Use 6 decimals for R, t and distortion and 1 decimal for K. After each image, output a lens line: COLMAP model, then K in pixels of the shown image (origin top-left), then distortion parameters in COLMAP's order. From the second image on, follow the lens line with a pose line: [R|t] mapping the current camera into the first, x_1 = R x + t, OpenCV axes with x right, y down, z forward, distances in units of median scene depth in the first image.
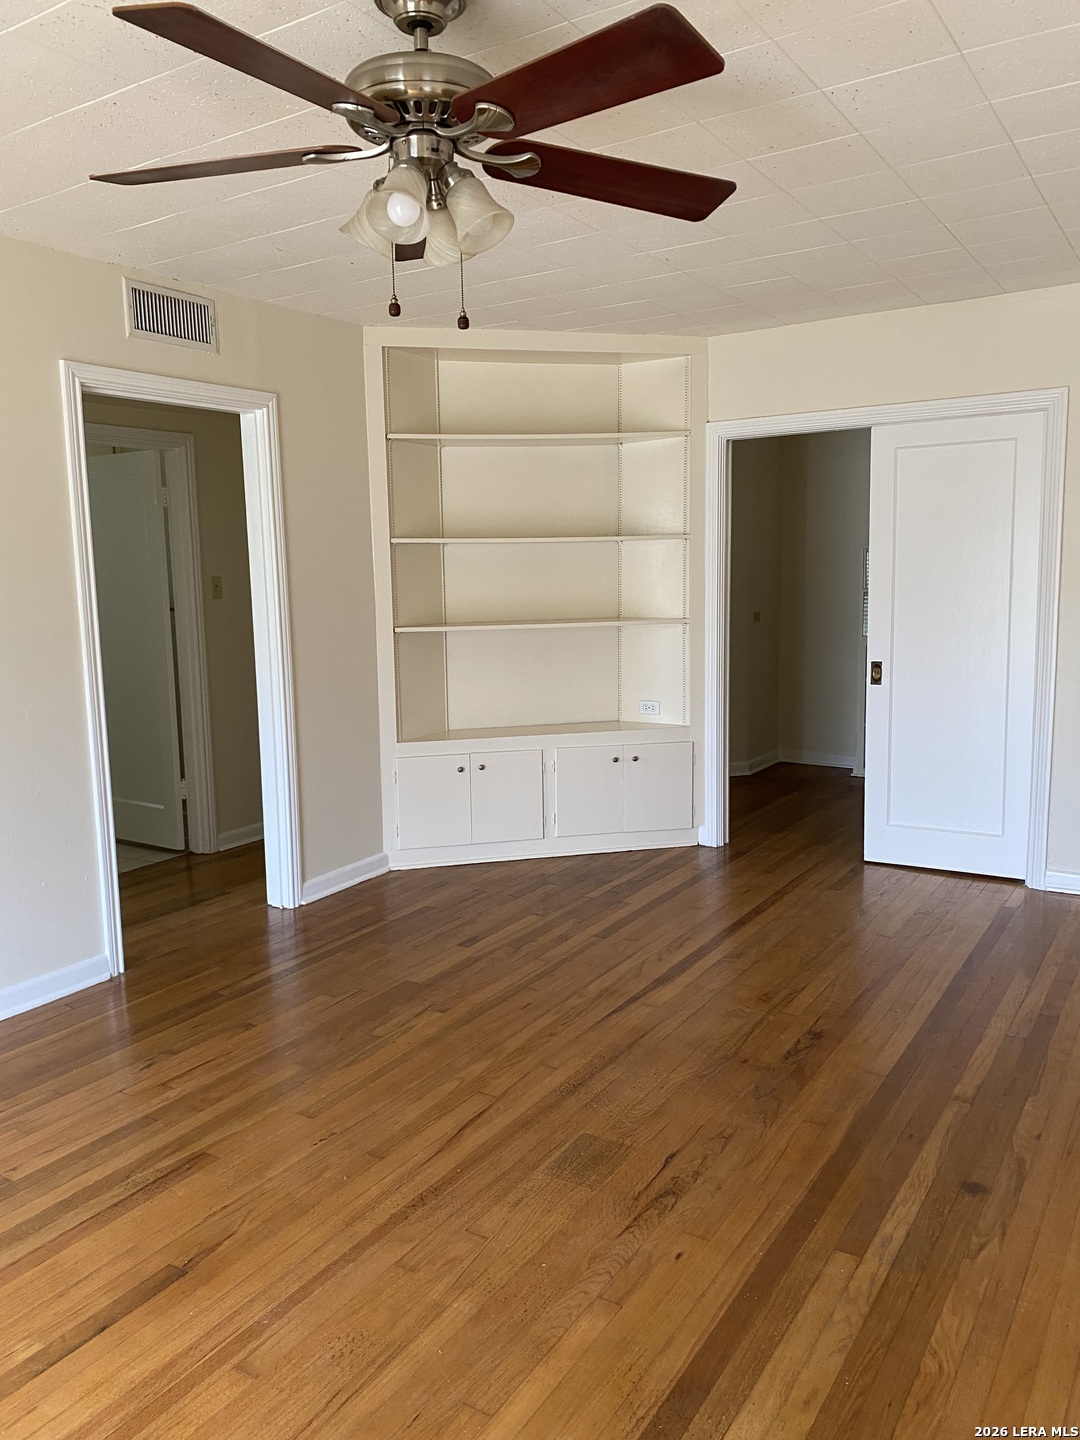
lens RADIAL K [[1094.8, 0, 541.2], [0, 1094.8, 722.3], [0, 0, 1]] dist [0.030562, -0.003652]
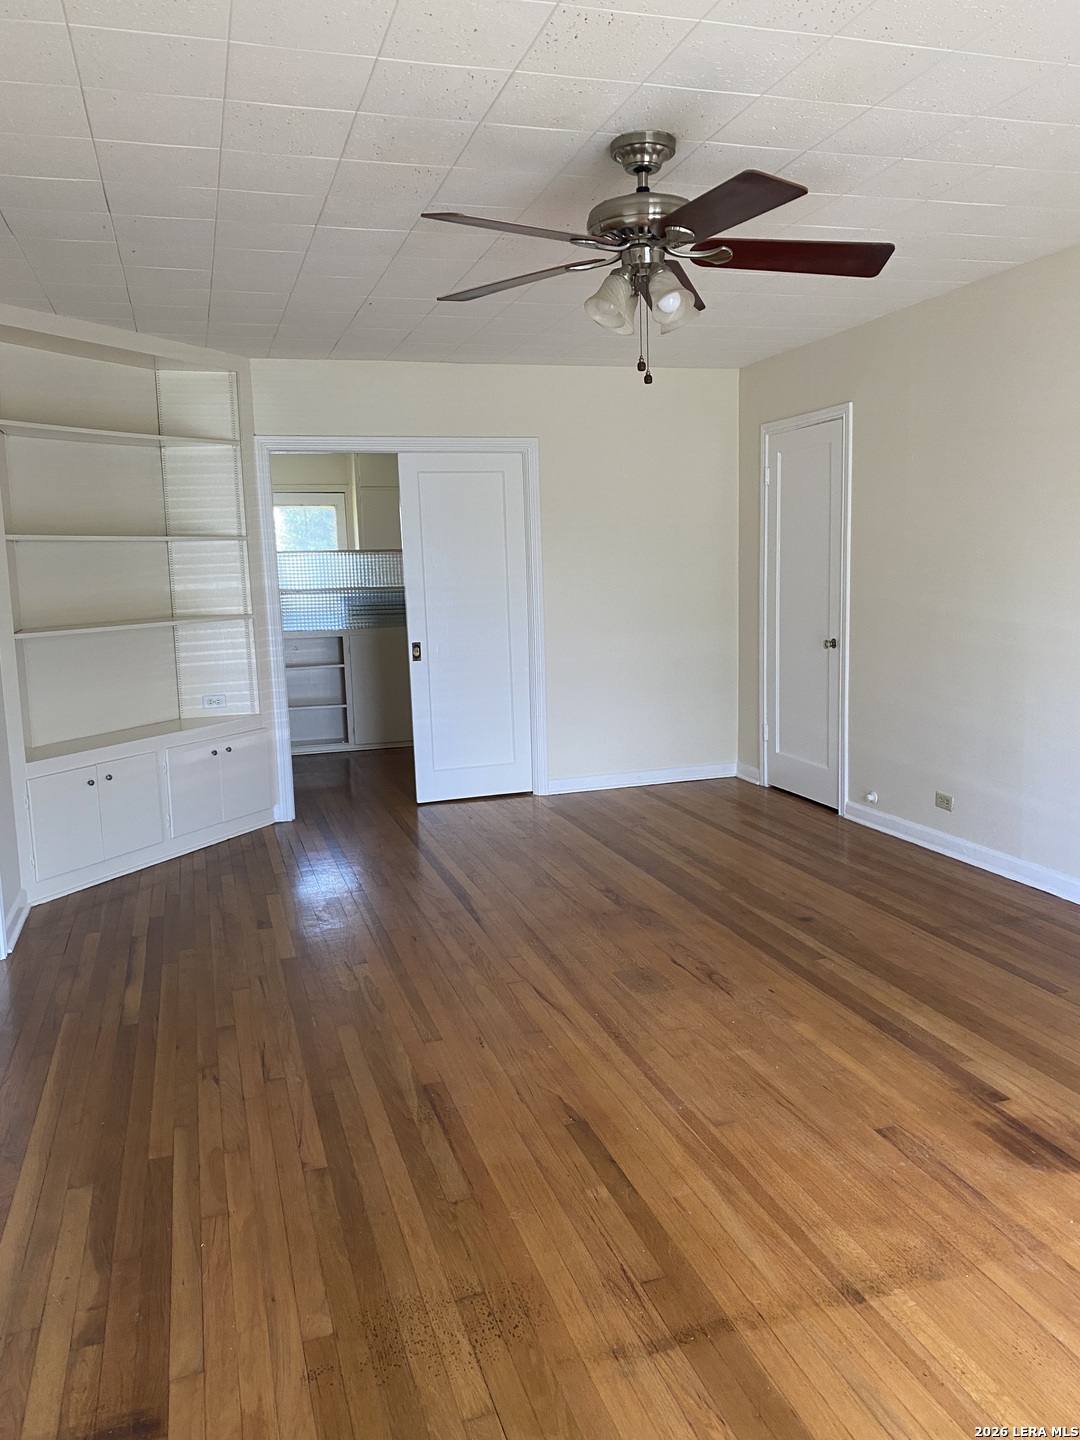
lens RADIAL K [[1087.6, 0, 535.4], [0, 1087.6, 718.8], [0, 0, 1]] dist [0.117659, -0.229106]
pose [[0.641060, -0.108277, 0.759815, -0.802511], [0.126604, 0.991355, 0.034456, 0.007768], [-0.756977, 0.074107, 0.649226, 0.147560]]
